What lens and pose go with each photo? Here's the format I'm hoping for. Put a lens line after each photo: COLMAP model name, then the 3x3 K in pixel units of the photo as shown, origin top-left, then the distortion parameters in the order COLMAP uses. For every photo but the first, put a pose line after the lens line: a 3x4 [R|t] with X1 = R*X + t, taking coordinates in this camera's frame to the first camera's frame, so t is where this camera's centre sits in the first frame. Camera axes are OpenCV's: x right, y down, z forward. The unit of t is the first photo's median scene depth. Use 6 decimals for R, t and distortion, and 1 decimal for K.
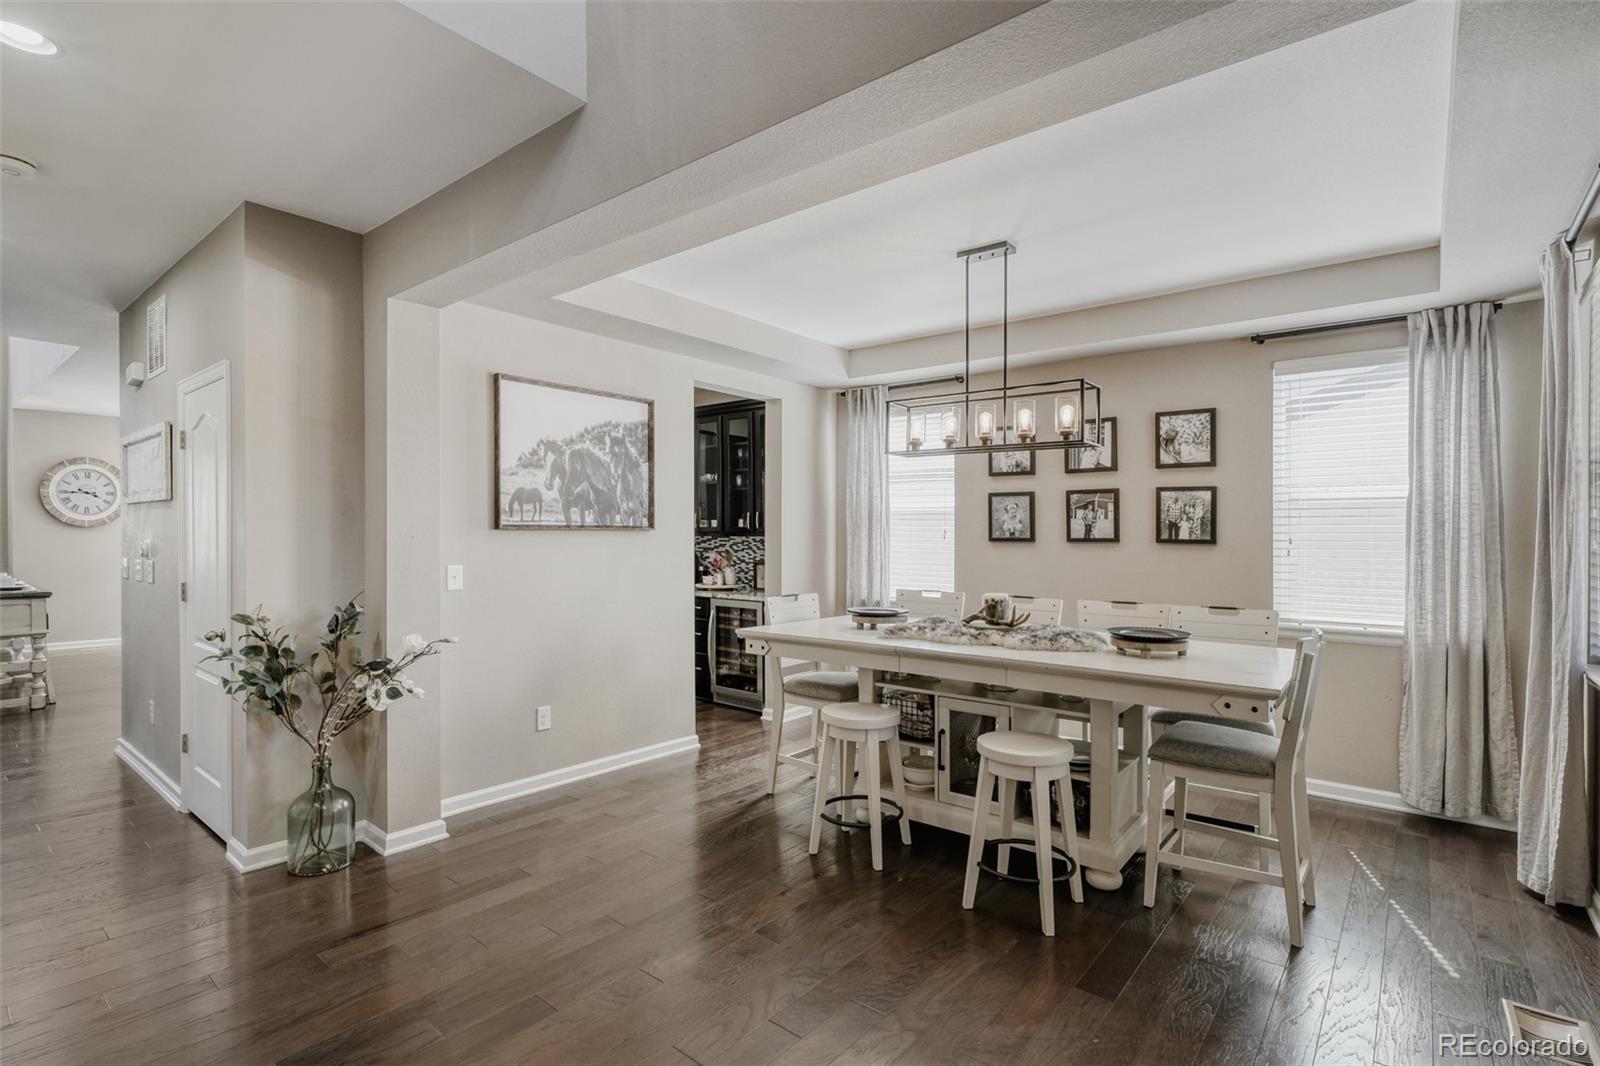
lens RADIAL K [[768.9, 0, 811.6], [0, 768.9, 549.0], [0, 0, 1]] dist [-0.030504, 0.007335]
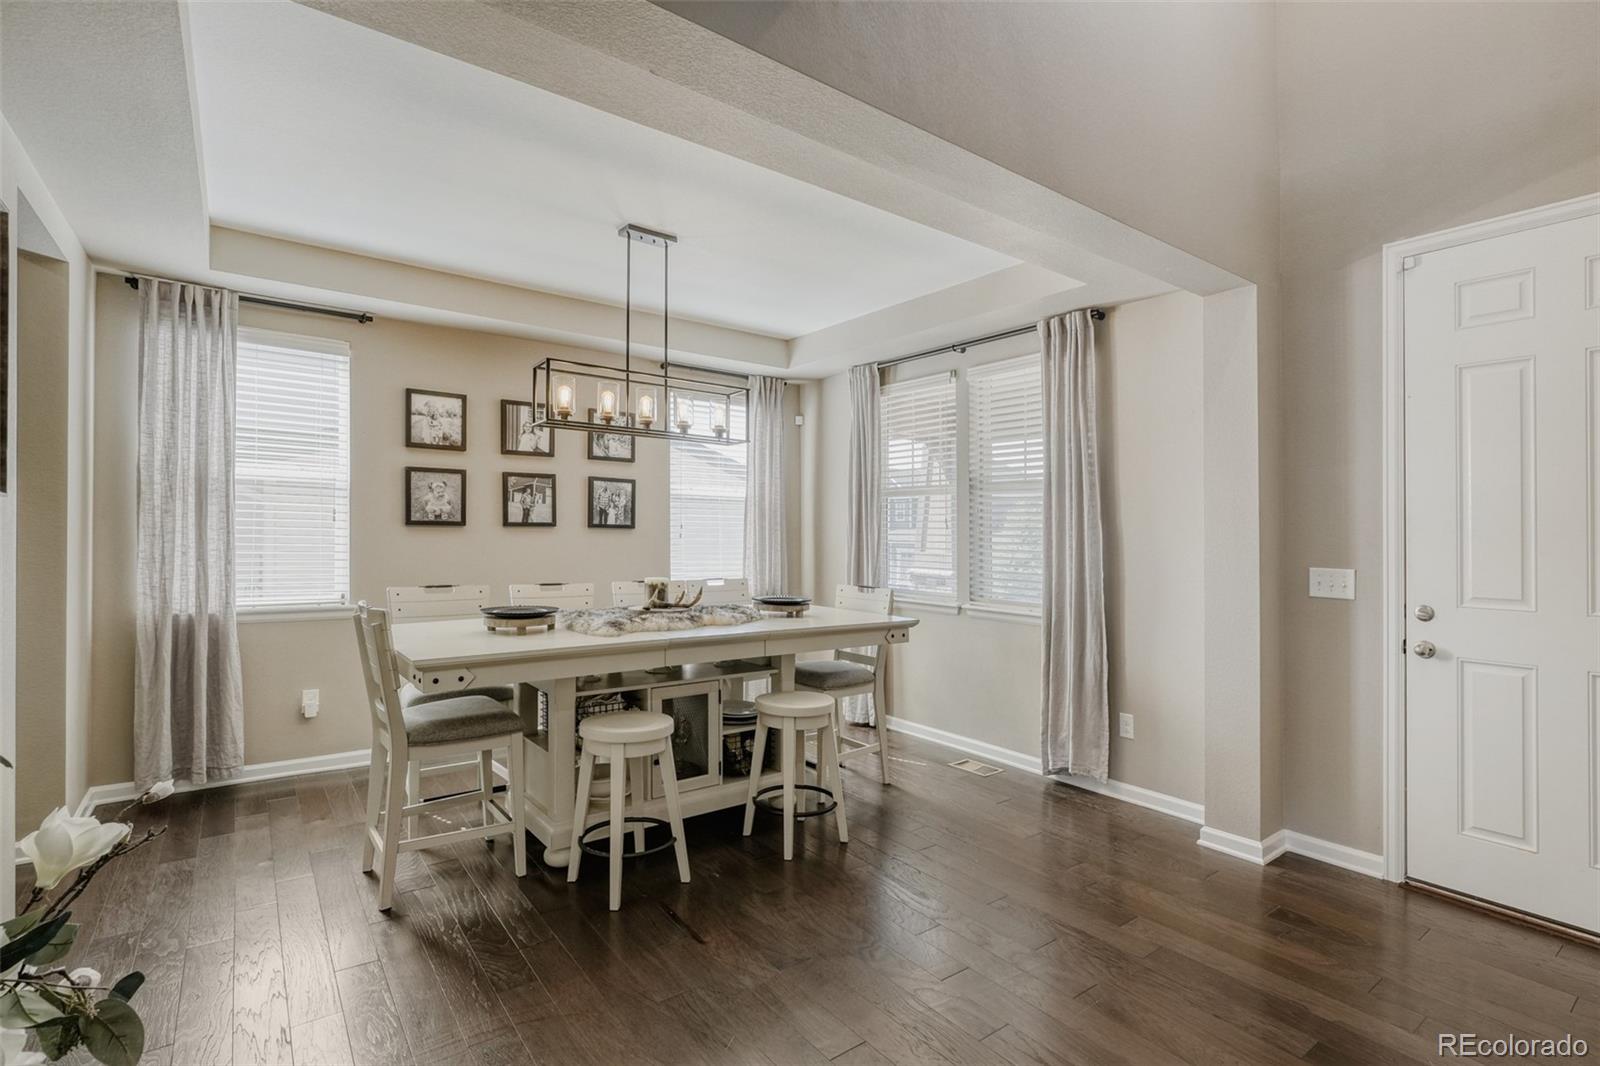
lens RADIAL K [[768.9, 0, 804.4], [0, 768.9, 530.7], [0, 0, 1]] dist [-0.030504, 0.007335]
pose [[0.229156, -0.006114, 0.973371, -0.546404], [-0.000207, 0.999980, 0.006330, -0.010177], [-0.973390, -0.001652, 0.229150, 0.449632]]
